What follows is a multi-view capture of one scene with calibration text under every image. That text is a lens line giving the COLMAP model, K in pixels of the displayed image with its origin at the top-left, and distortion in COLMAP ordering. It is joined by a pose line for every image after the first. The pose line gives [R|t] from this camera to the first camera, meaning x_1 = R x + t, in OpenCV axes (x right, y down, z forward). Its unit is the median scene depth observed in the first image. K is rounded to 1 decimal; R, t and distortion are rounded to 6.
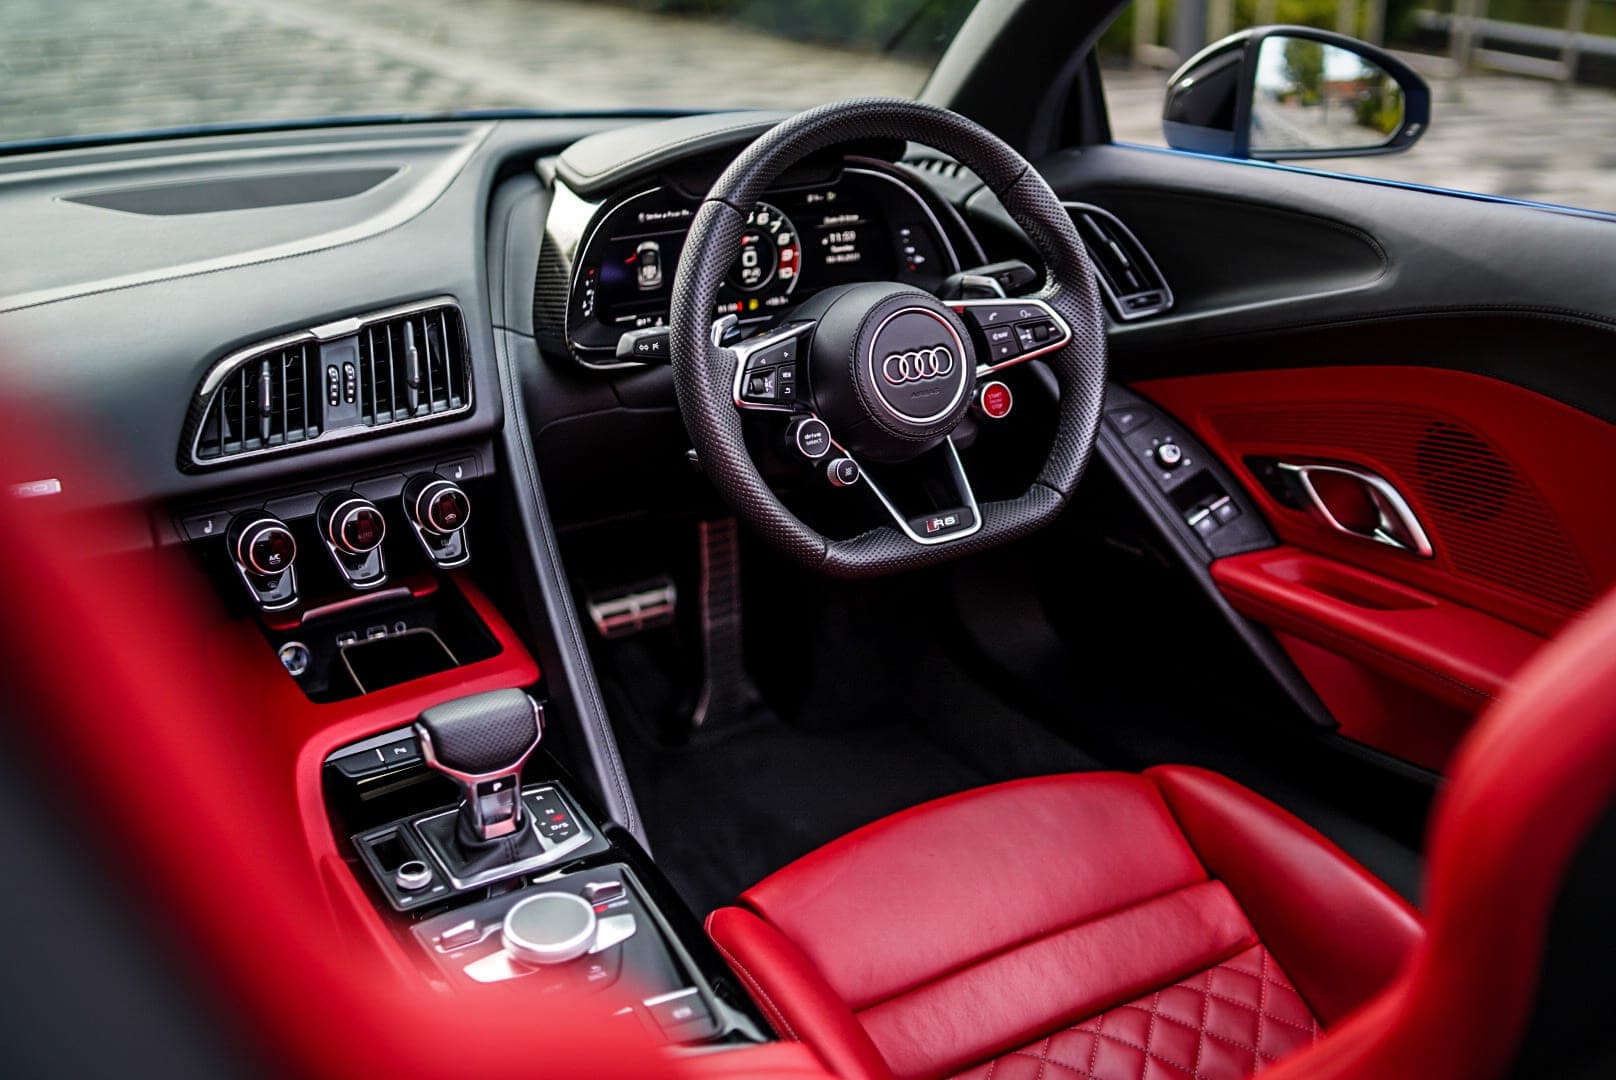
lens RADIAL K [[1561.2, 0, 808.0], [0, 1561.2, 540.0], [0, 0, 1]] dist [-0.100587, 0.104163]
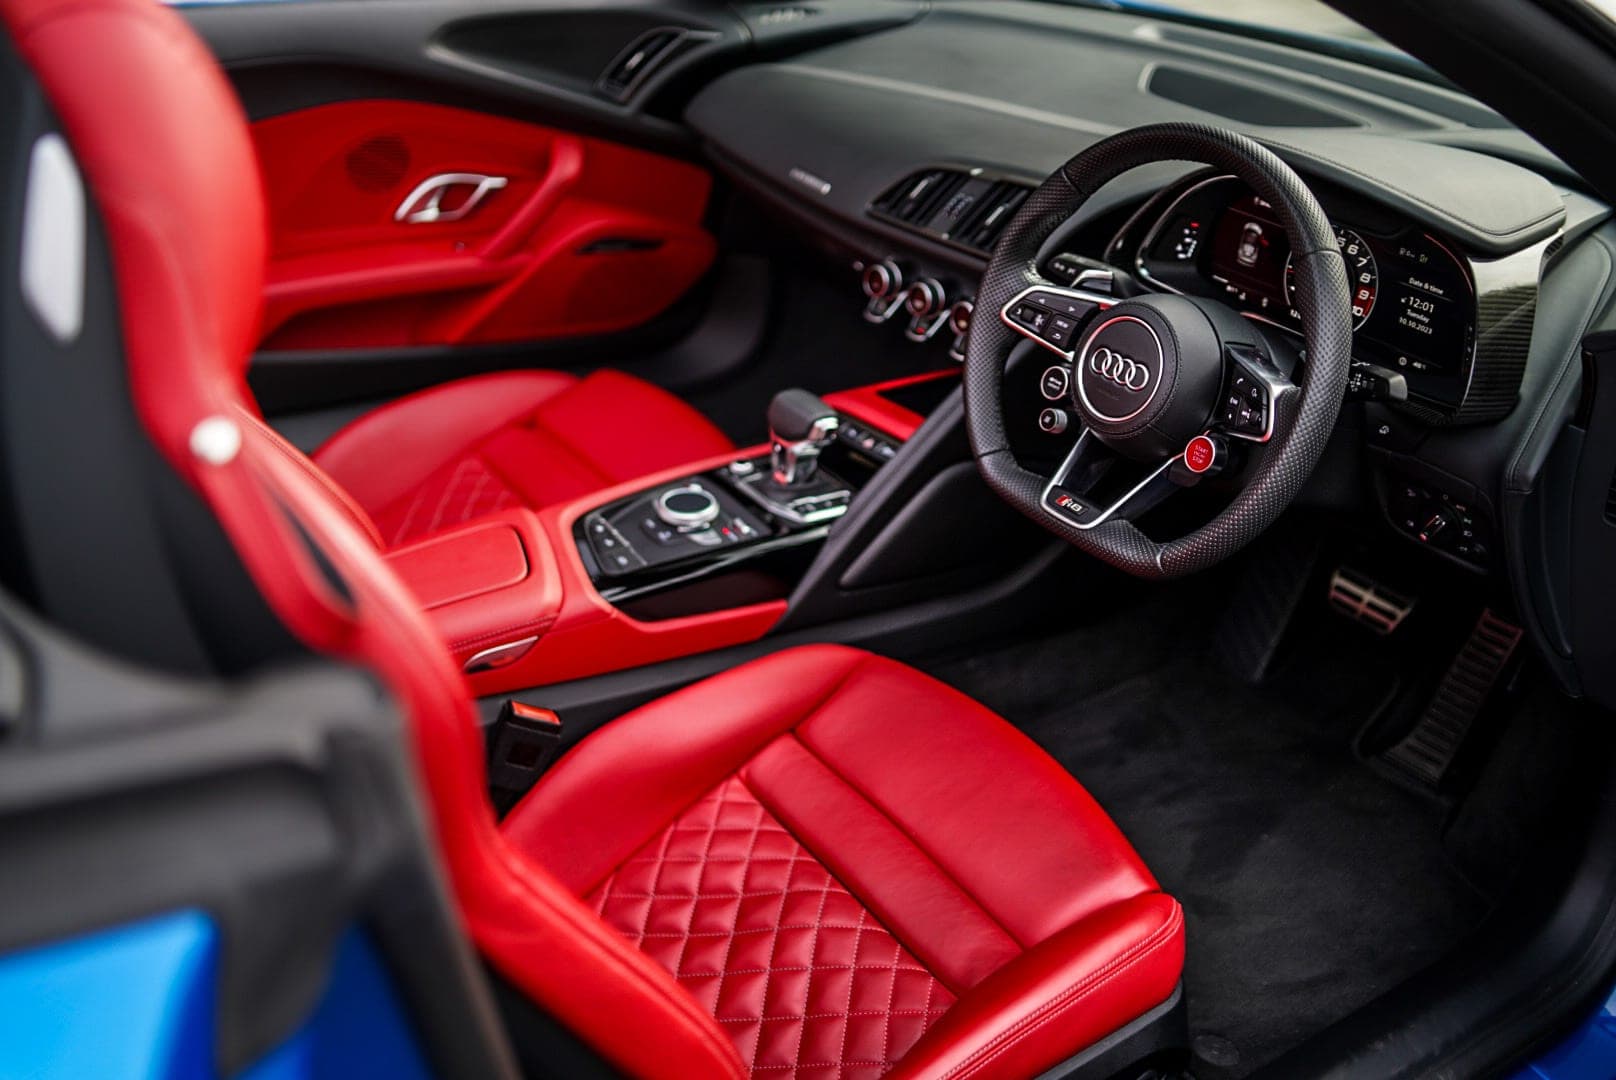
lens RADIAL K [[1561.2, 0, 808.0], [0, 1561.2, 540.0], [0, 0, 1]] dist [-0.100587, 0.104163]
pose [[0.074522, 0.488479, -0.869387, 0.891862], [-0.416913, 0.807226, 0.417816, -0.319789], [0.905886, 0.331322, 0.263810, 0.471015]]
